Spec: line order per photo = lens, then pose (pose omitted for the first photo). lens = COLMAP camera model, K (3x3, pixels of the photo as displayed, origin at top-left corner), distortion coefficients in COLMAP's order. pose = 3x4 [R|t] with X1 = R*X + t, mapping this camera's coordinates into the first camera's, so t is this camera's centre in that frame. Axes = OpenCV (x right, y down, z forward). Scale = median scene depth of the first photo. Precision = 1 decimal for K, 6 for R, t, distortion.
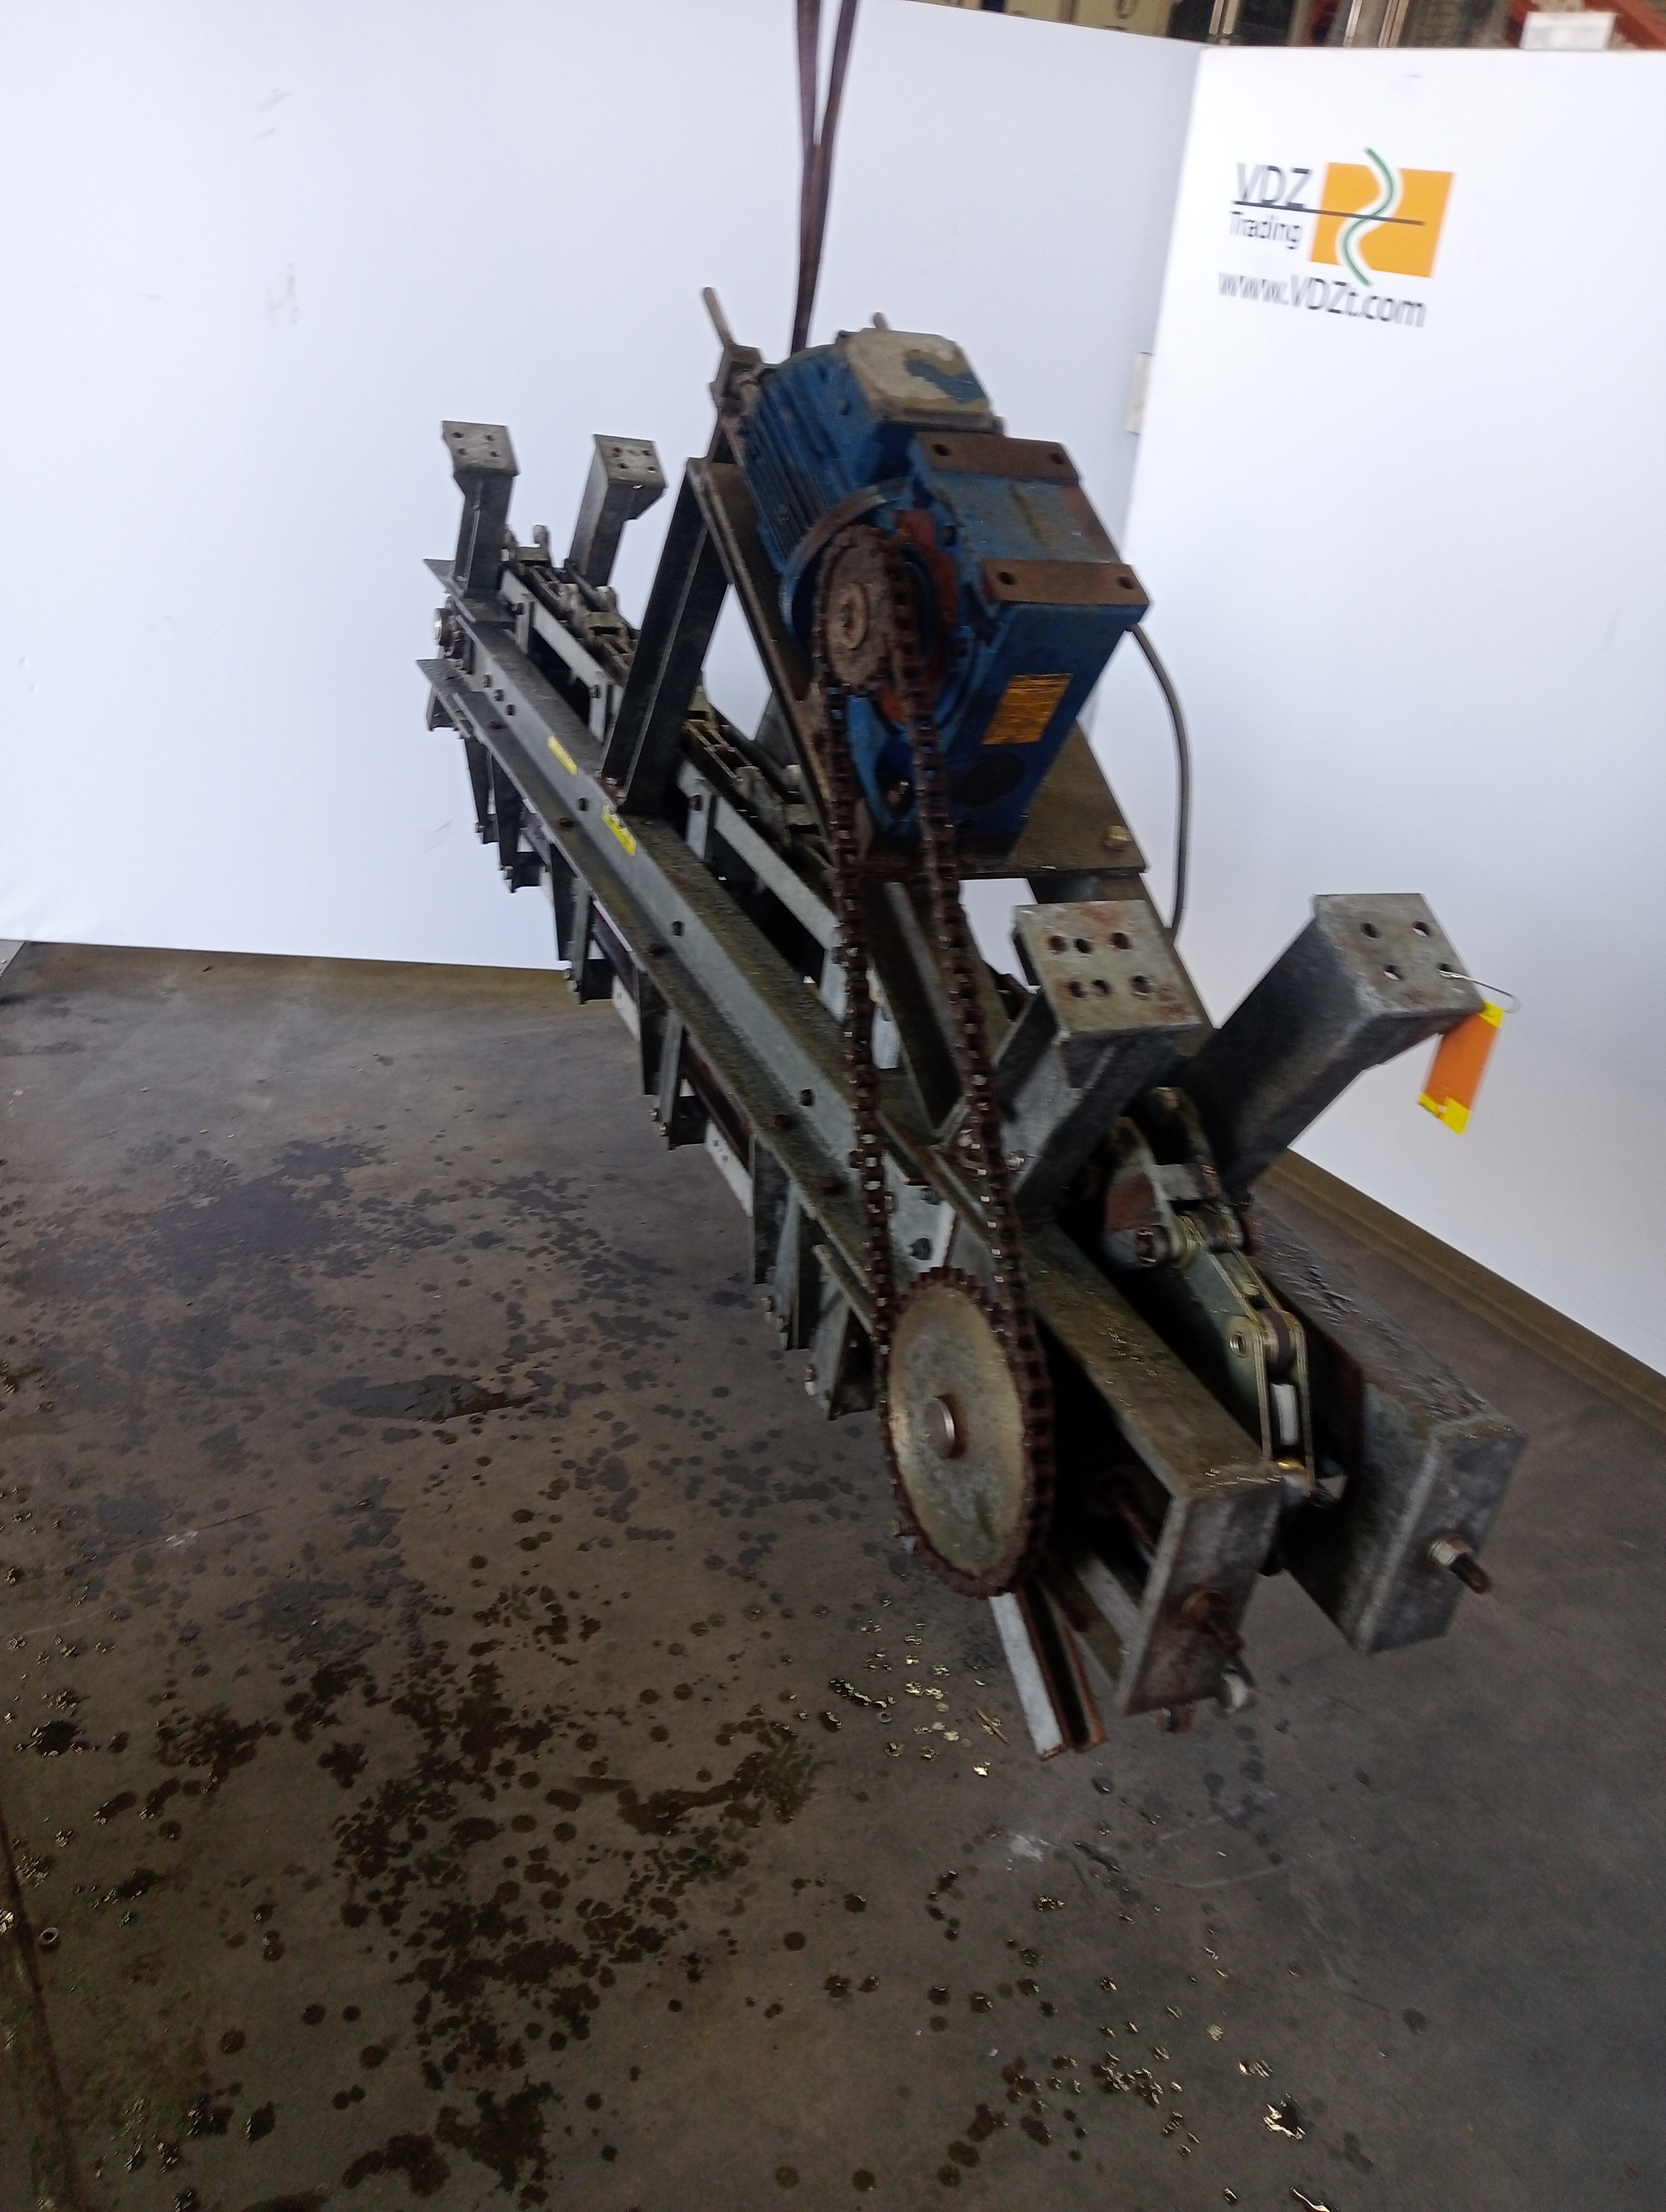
lens RADIAL K [[1699.9, 0, 827.4], [0, 1699.9, 1127.2], [0, 0, 1]] dist [0.029356, -0.080192]
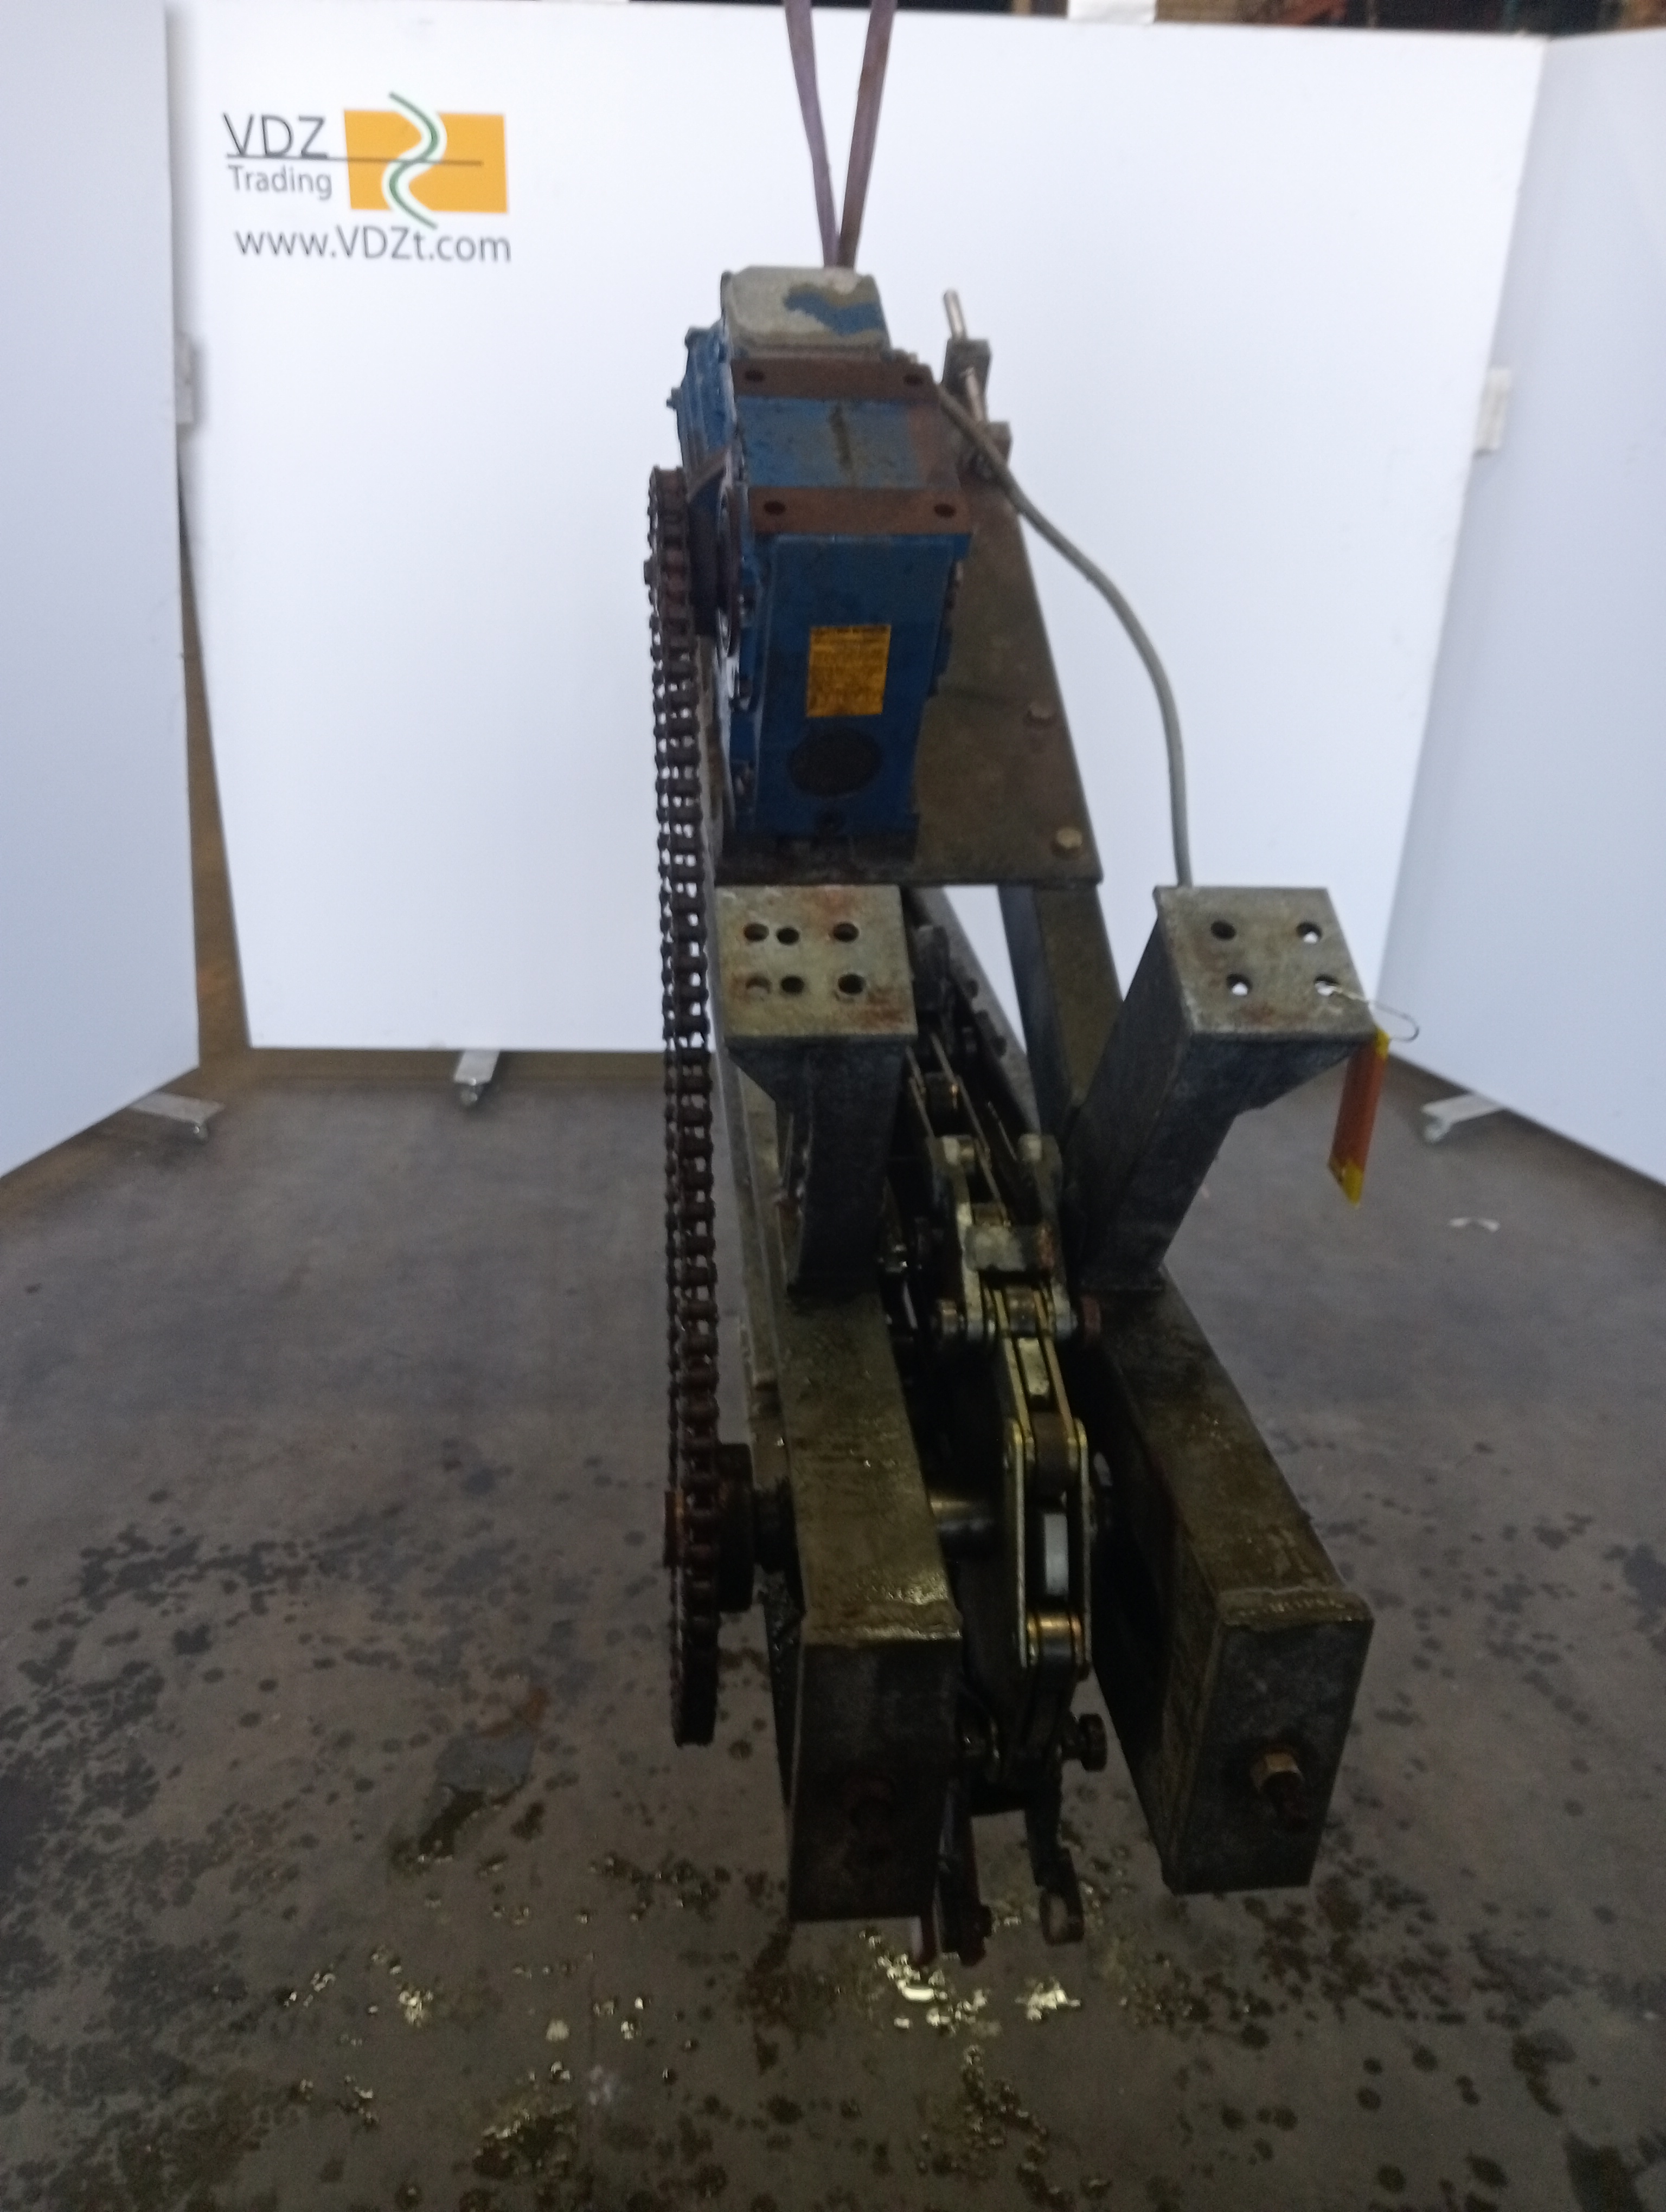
lens RADIAL K [[1760.7, 0, 833.0], [0, 1760.7, 1106.0], [0, 0, 1]] dist [0.010389, -0.075298]
pose [[0.462702, -0.460588, 0.757473, -0.678328], [0.447592, 0.858913, 0.248857, -0.242194], [-0.765224, 0.223893, 0.603576, 0.379693]]
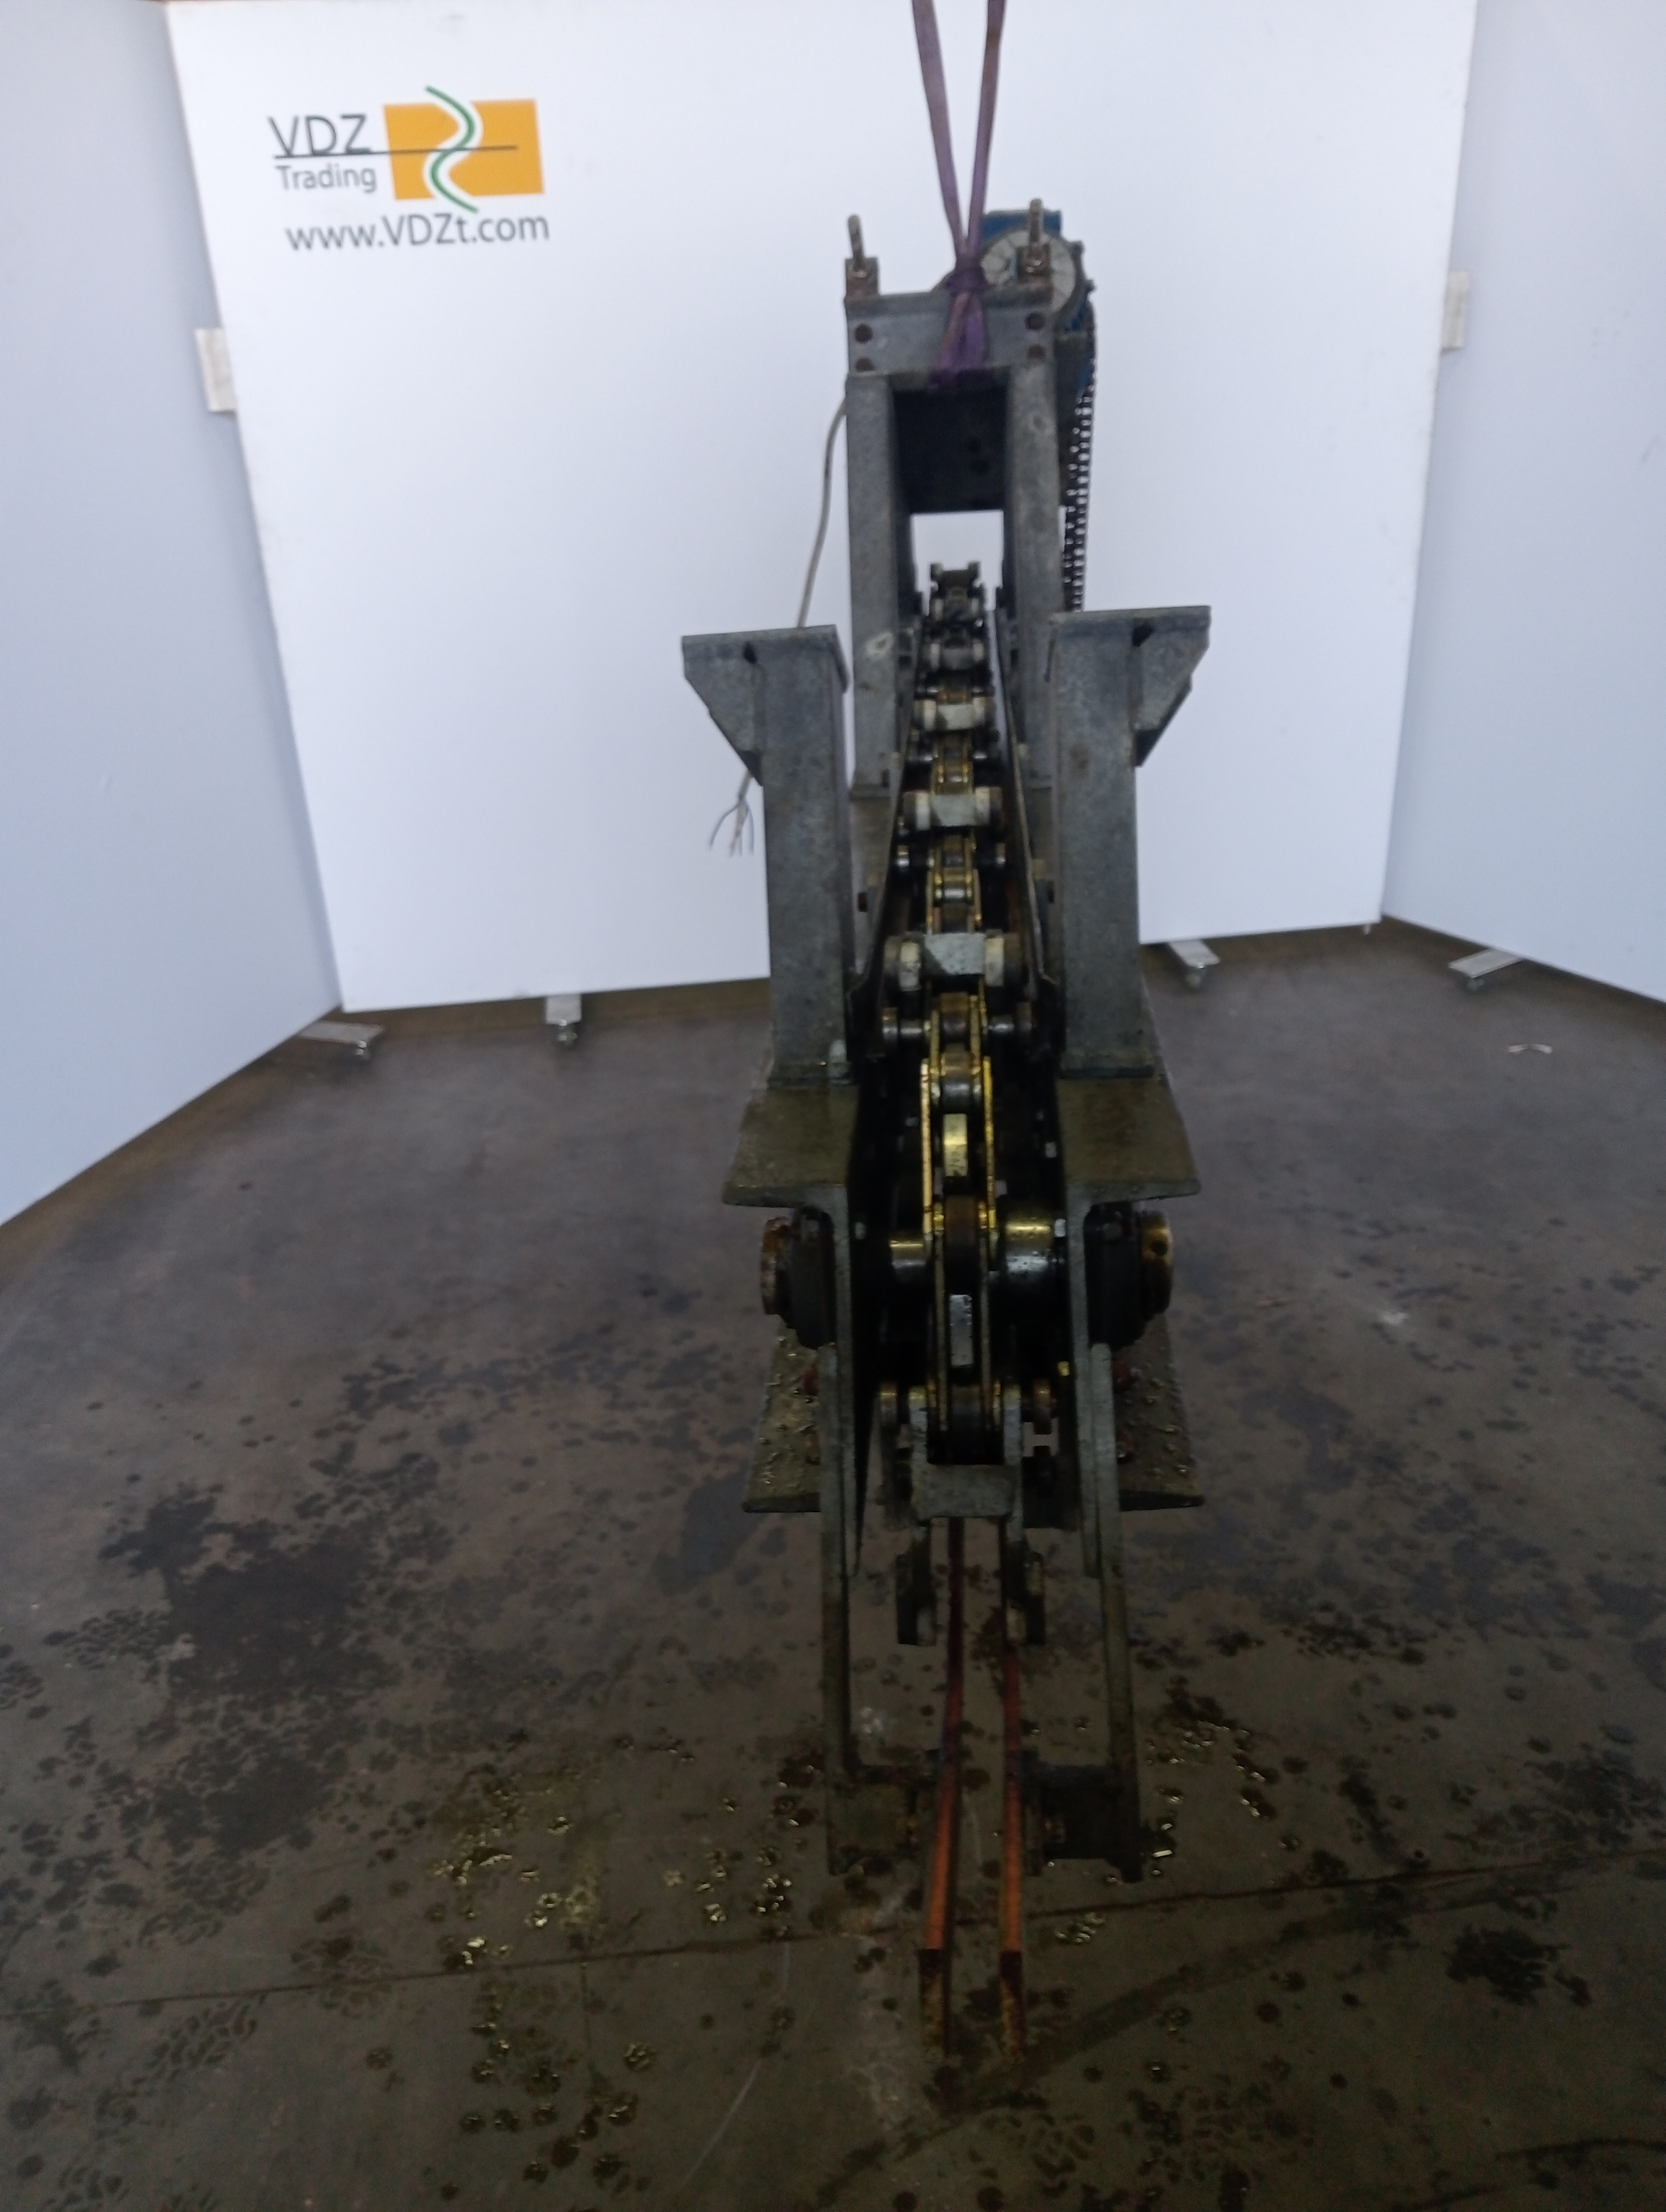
lens RADIAL K [[1744.4, 0, 833.9], [0, 1744.4, 1112.3], [0, 0, 1]] dist [0.032101, -0.089112]
pose [[0.438956, -0.499319, 0.746993, -0.862769], [0.509686, 0.823041, 0.250646, -0.232329], [-0.739959, 0.270709, 0.615774, 0.379104]]
